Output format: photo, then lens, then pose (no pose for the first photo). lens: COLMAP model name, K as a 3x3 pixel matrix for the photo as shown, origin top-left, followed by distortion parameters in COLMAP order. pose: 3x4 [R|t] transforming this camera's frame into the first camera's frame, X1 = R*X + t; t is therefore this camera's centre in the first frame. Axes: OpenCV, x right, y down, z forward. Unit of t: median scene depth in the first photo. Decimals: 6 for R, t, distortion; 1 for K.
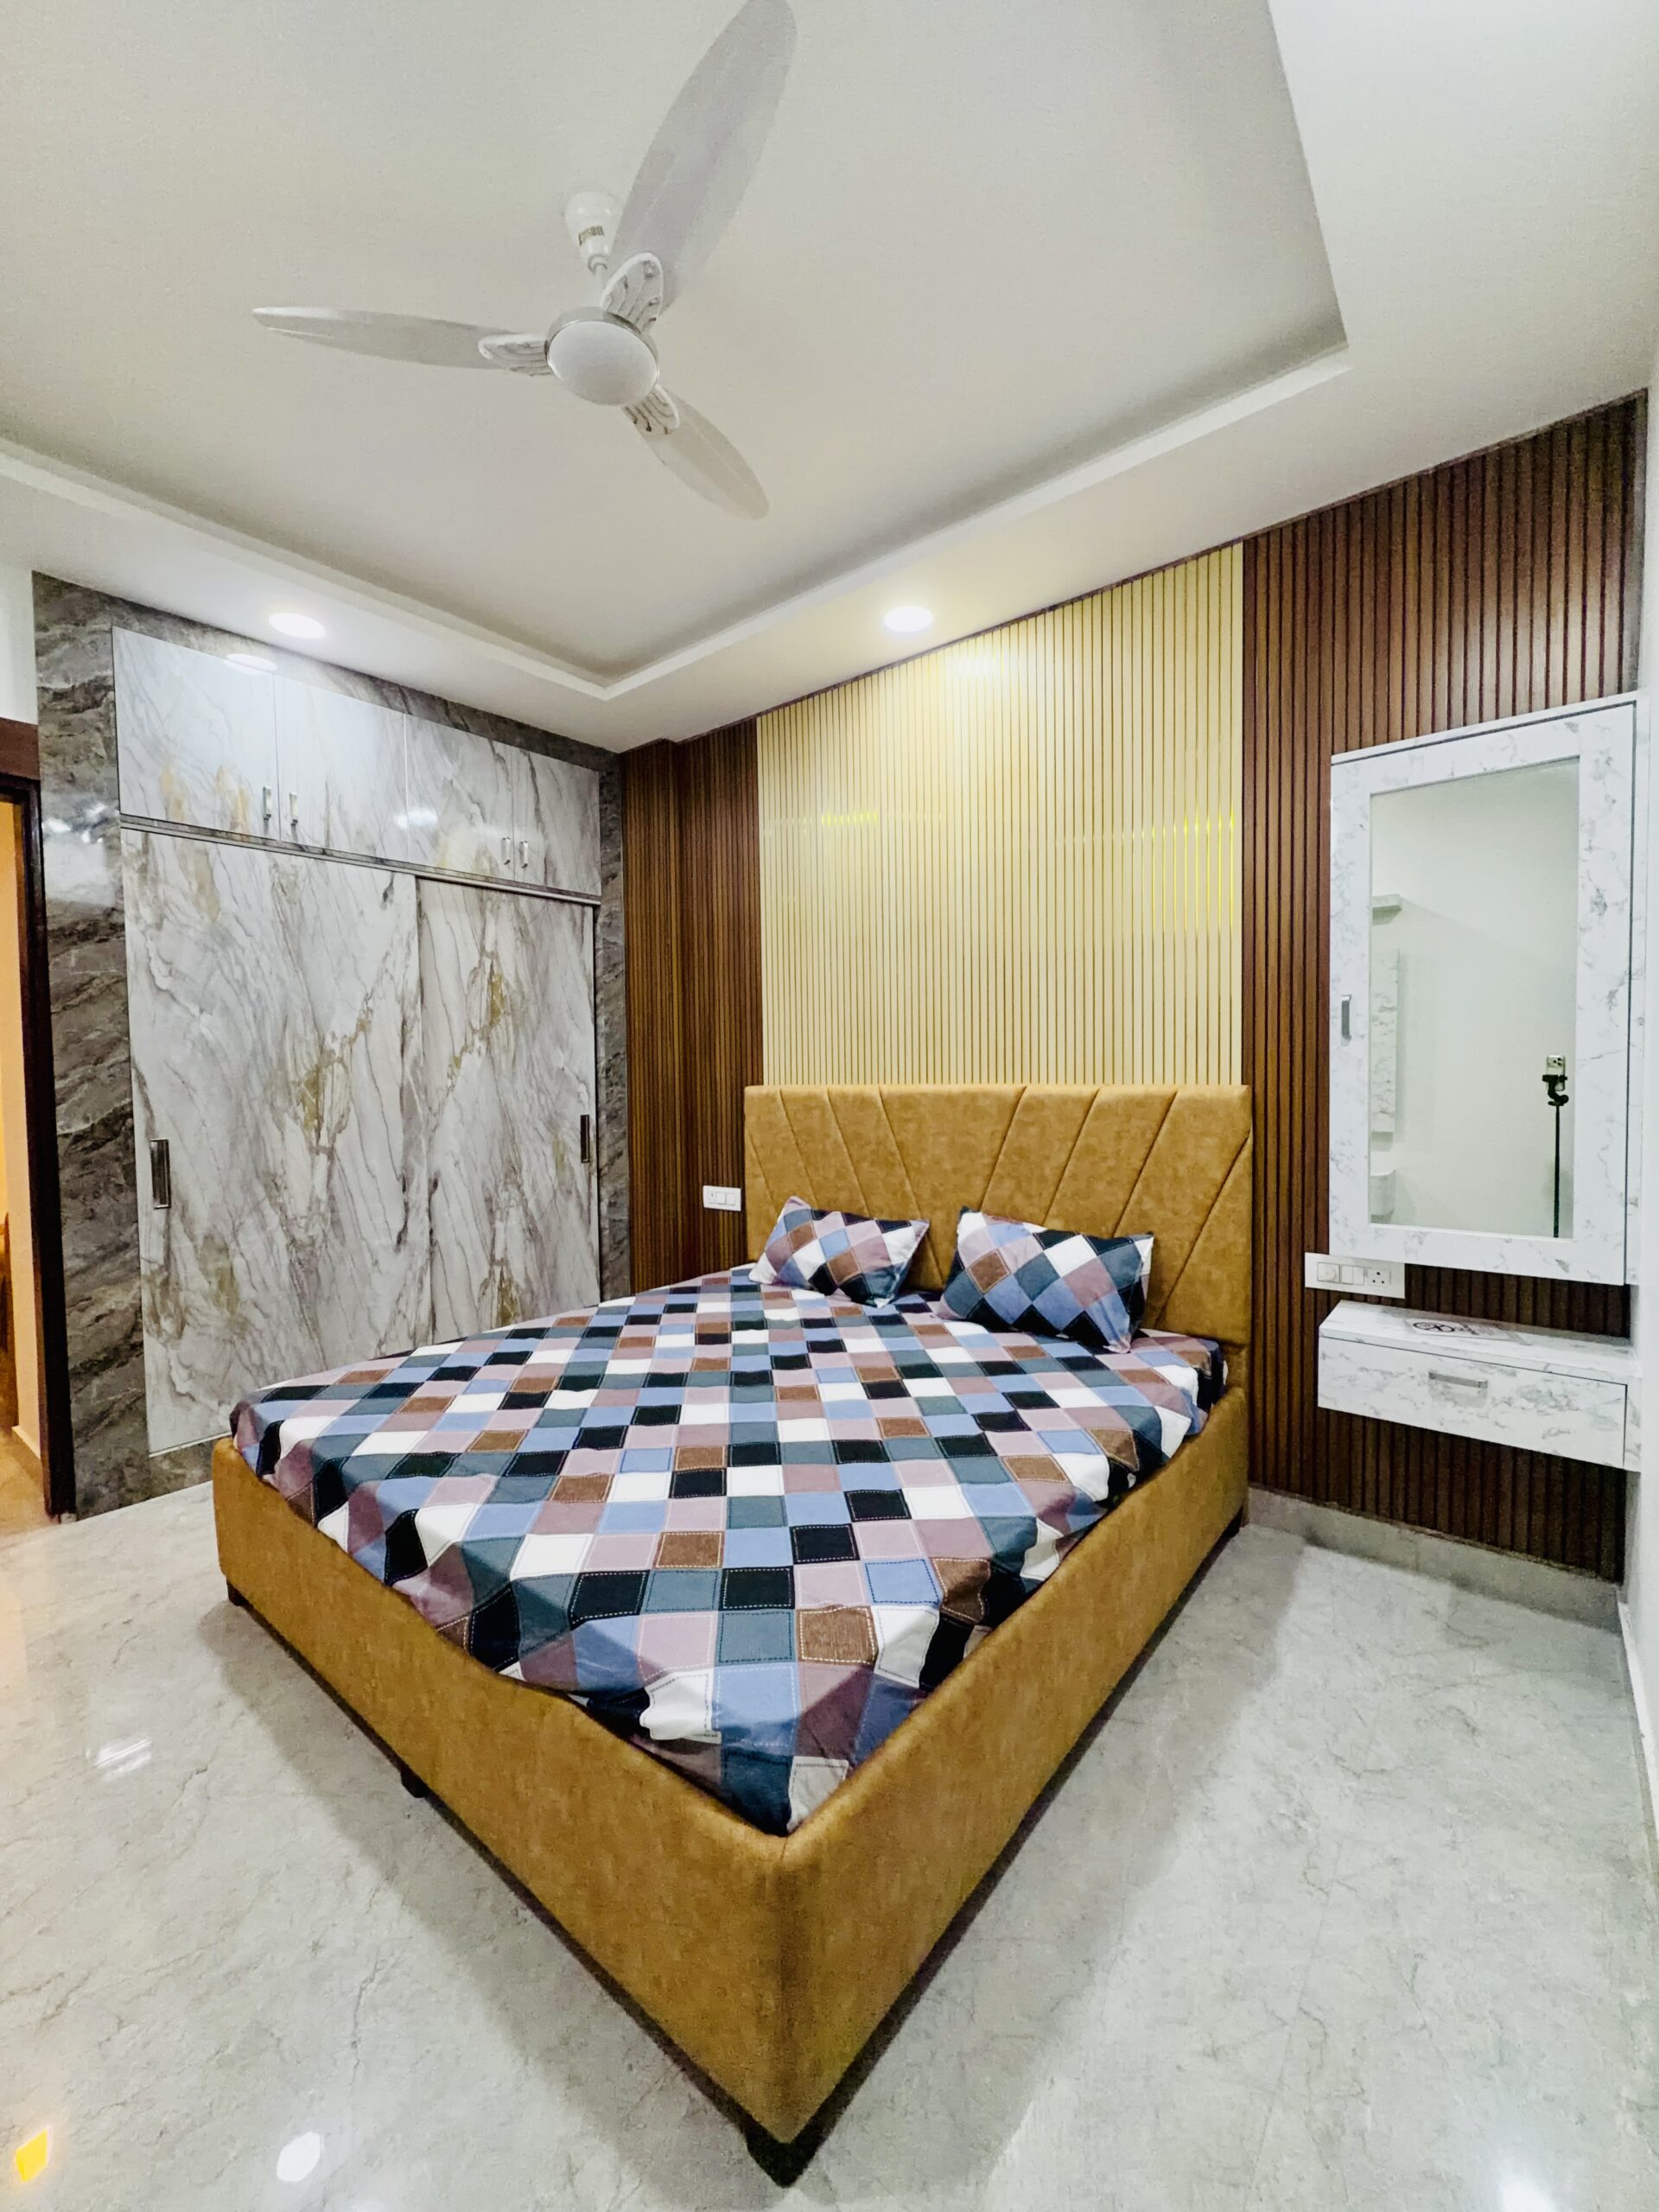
lens RADIAL K [[884.6, 0, 832.2], [0, 884.6, 1106.9], [0, 0, 1]] dist [-0.001816, -0.000113]
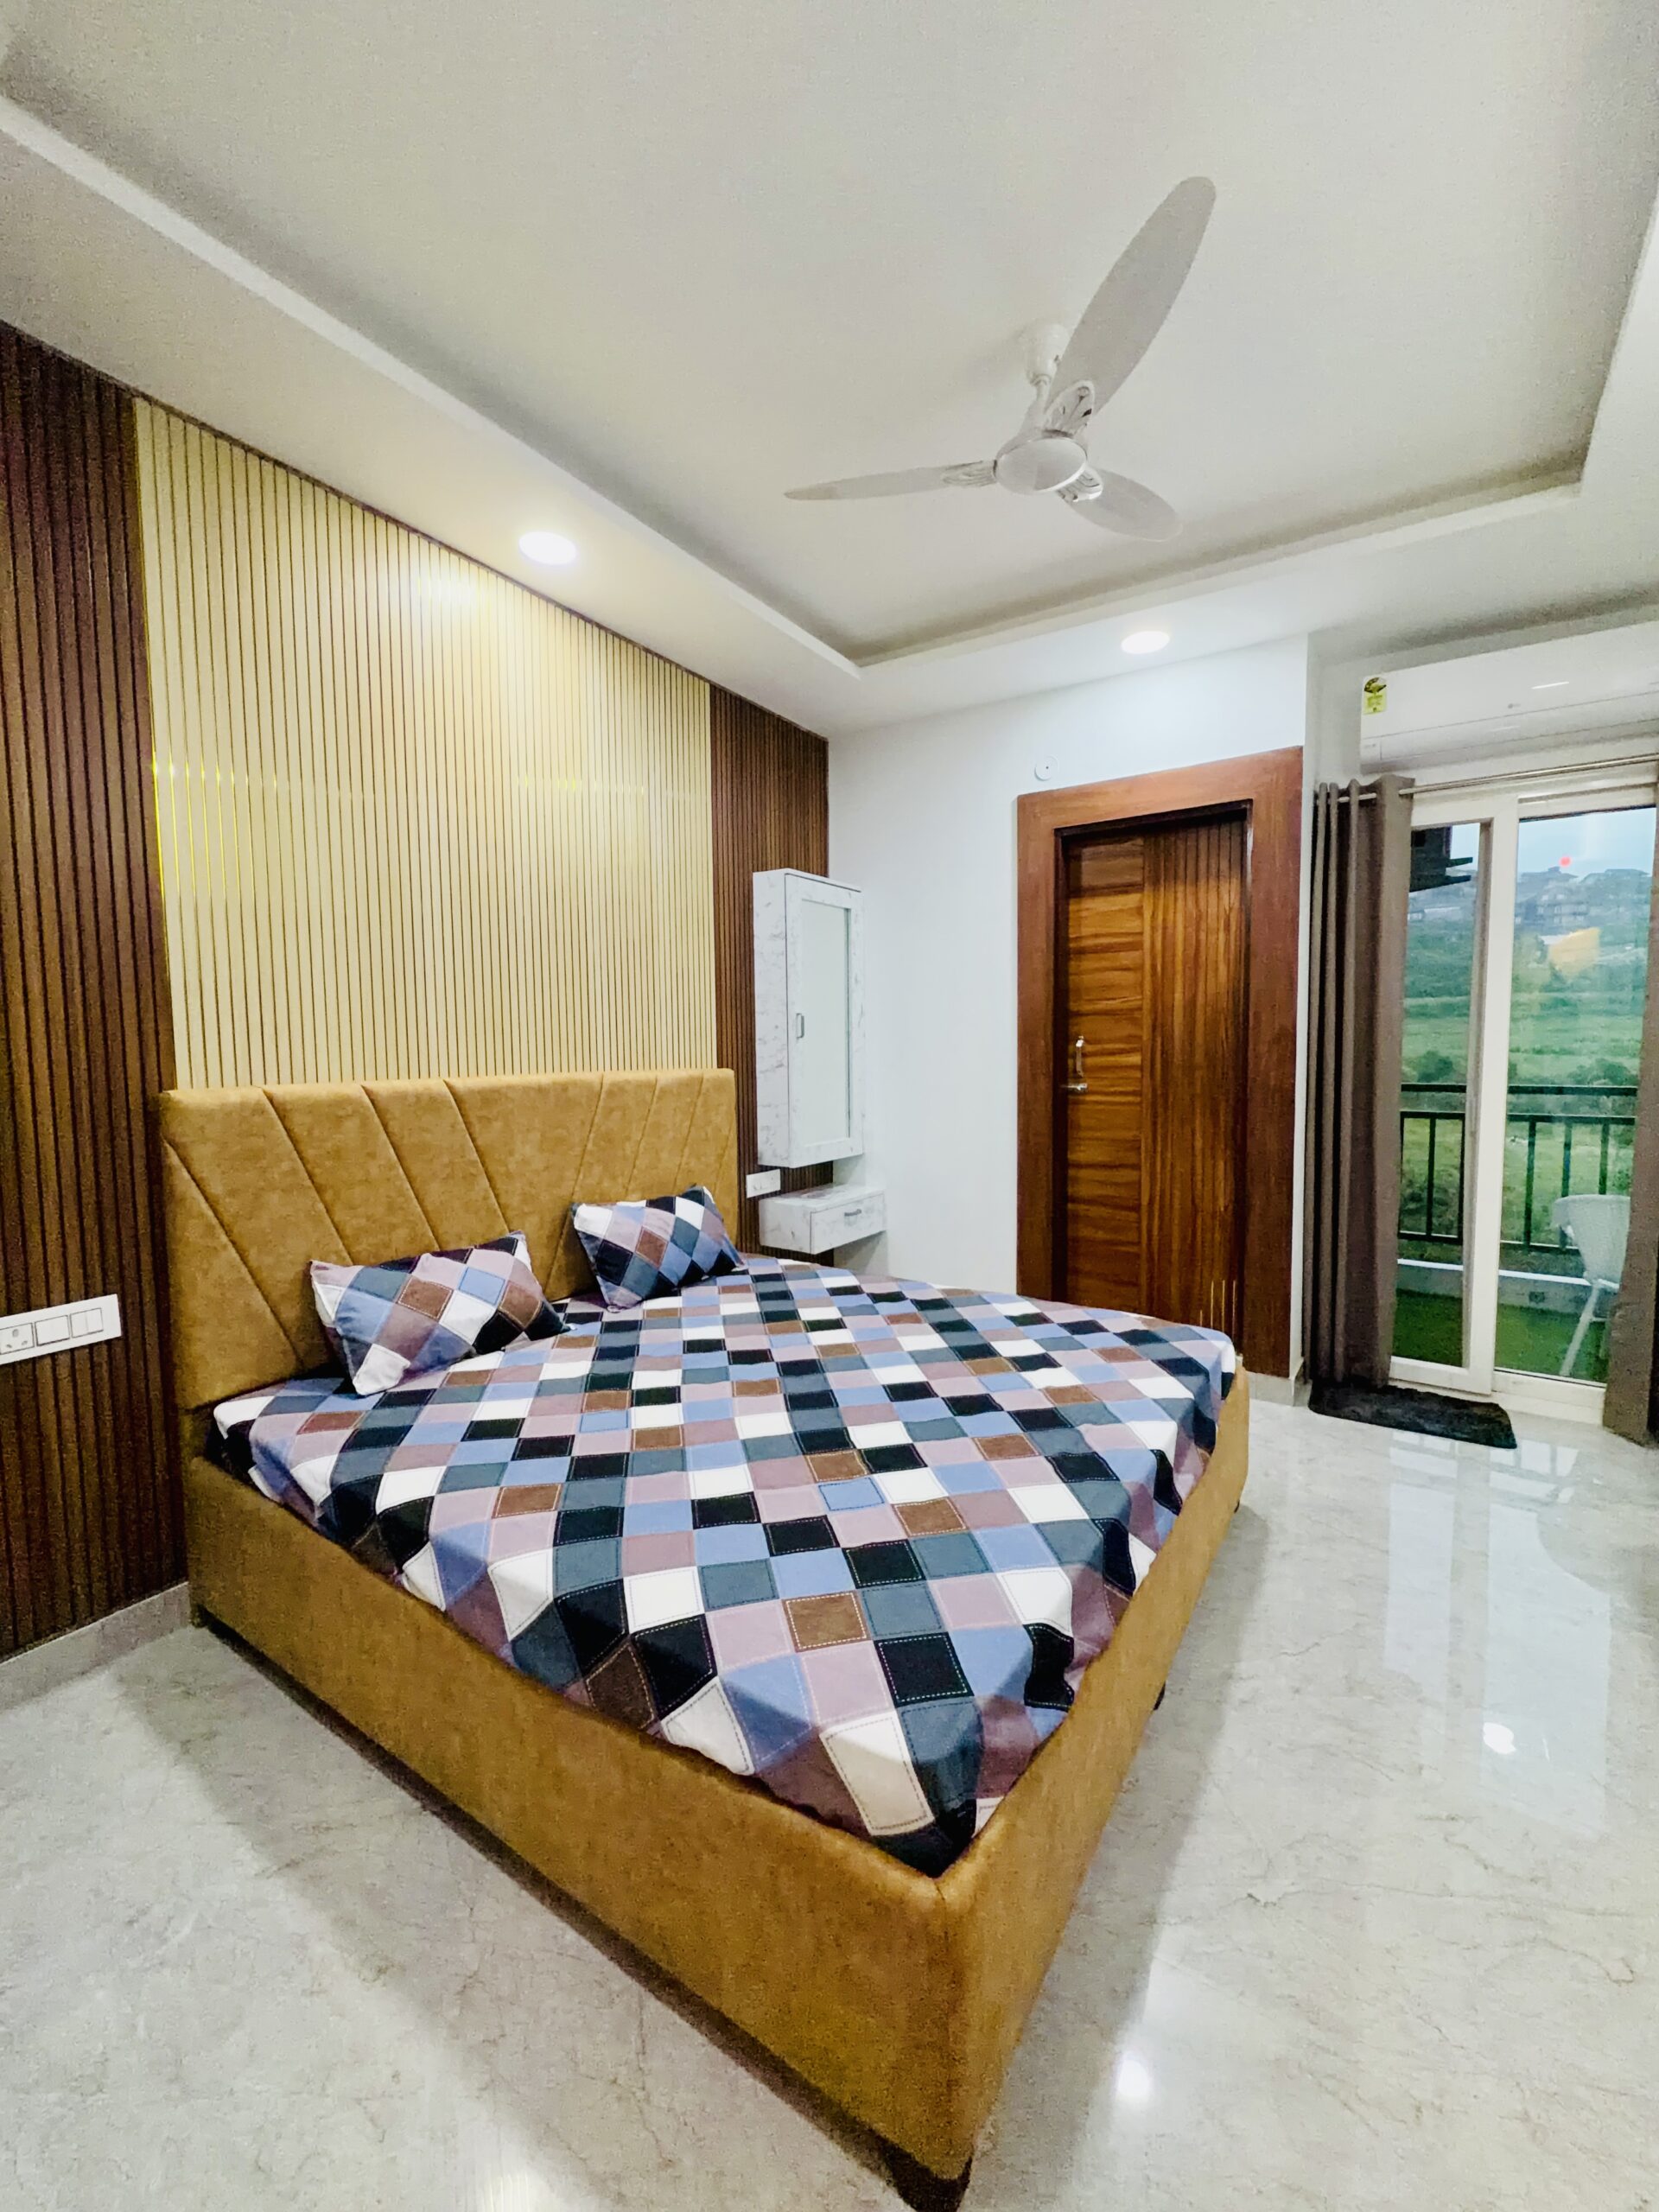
lens RADIAL K [[884.6, 0, 829.7], [0, 884.6, 1103.1], [0, 0, 1]] dist [-0.001816, -0.000113]
pose [[-0.090736, -0.049732, 0.994632, -0.803192], [0.048058, 0.997370, 0.054253, -0.031066], [-0.994715, 0.052722, -0.088107, 0.783412]]
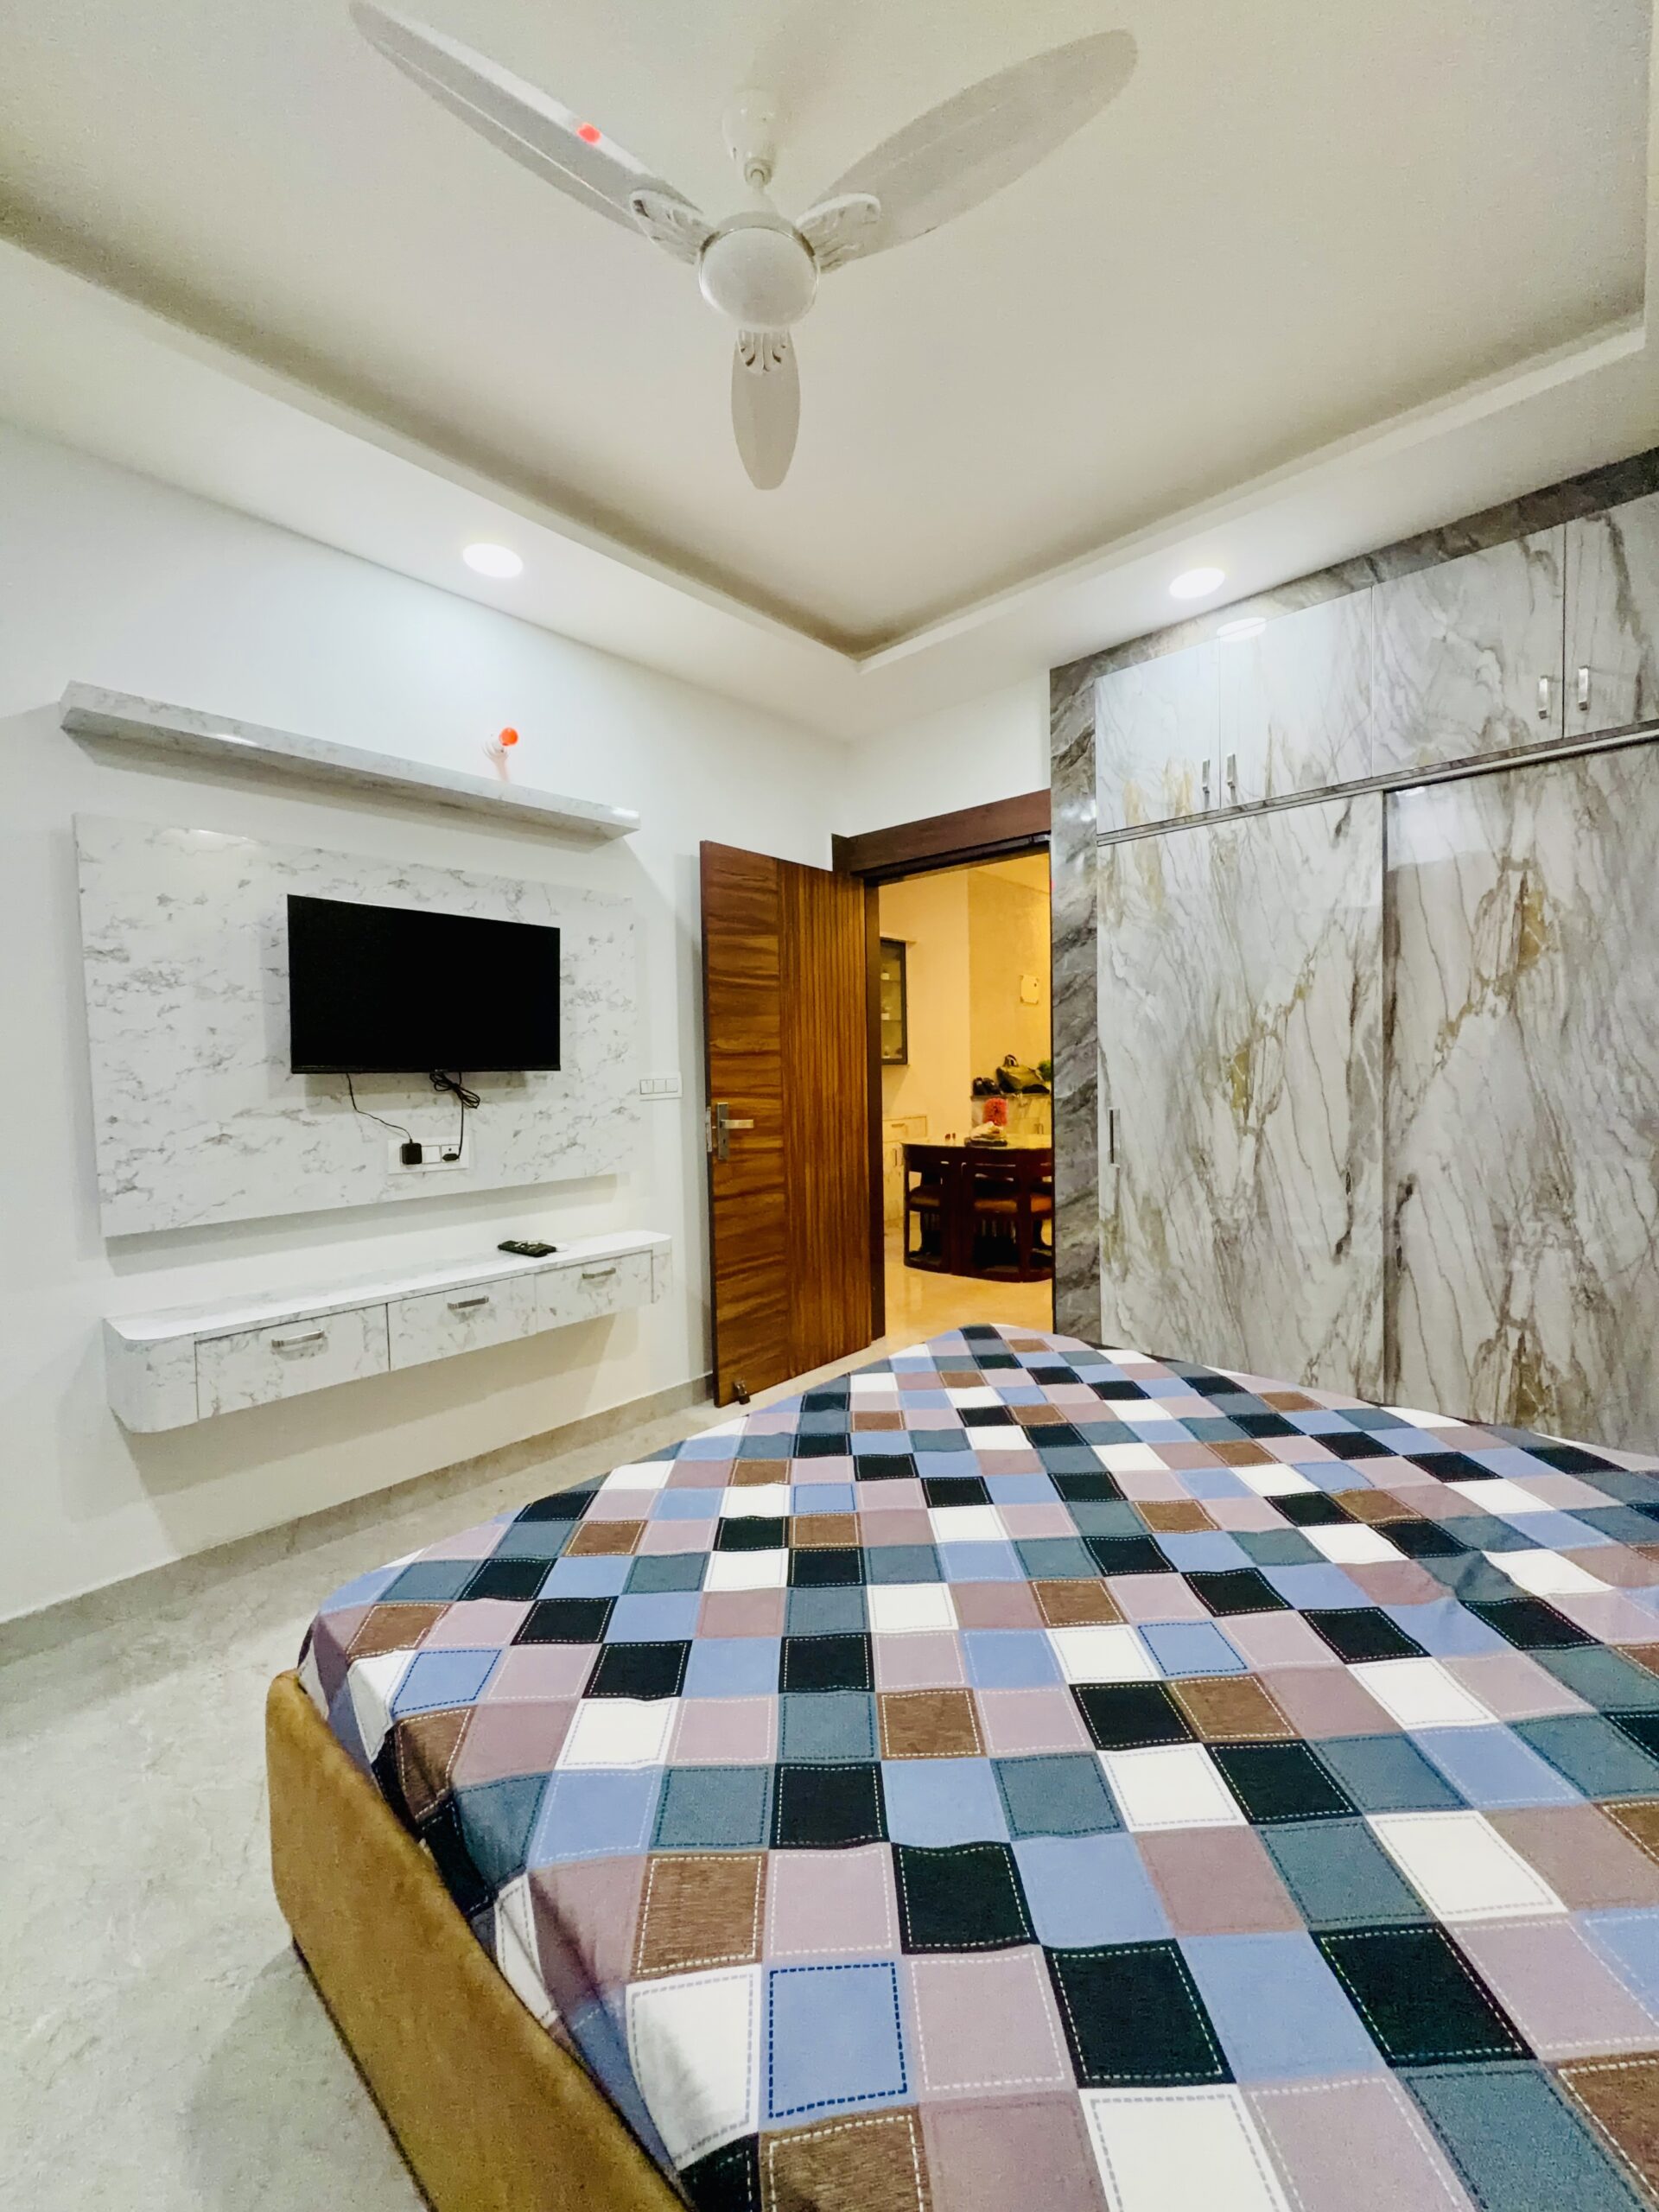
lens RADIAL K [[884.6, 0, 834.1], [0, 884.6, 1108.3], [0, 0, 1]] dist [-0.001816, -0.000113]
pose [[-0.050572, 0.057931, -0.997039, 0.379967], [-0.018083, 0.998100, 0.058910, -0.022078], [0.998557, 0.021009, -0.049428, 0.621393]]
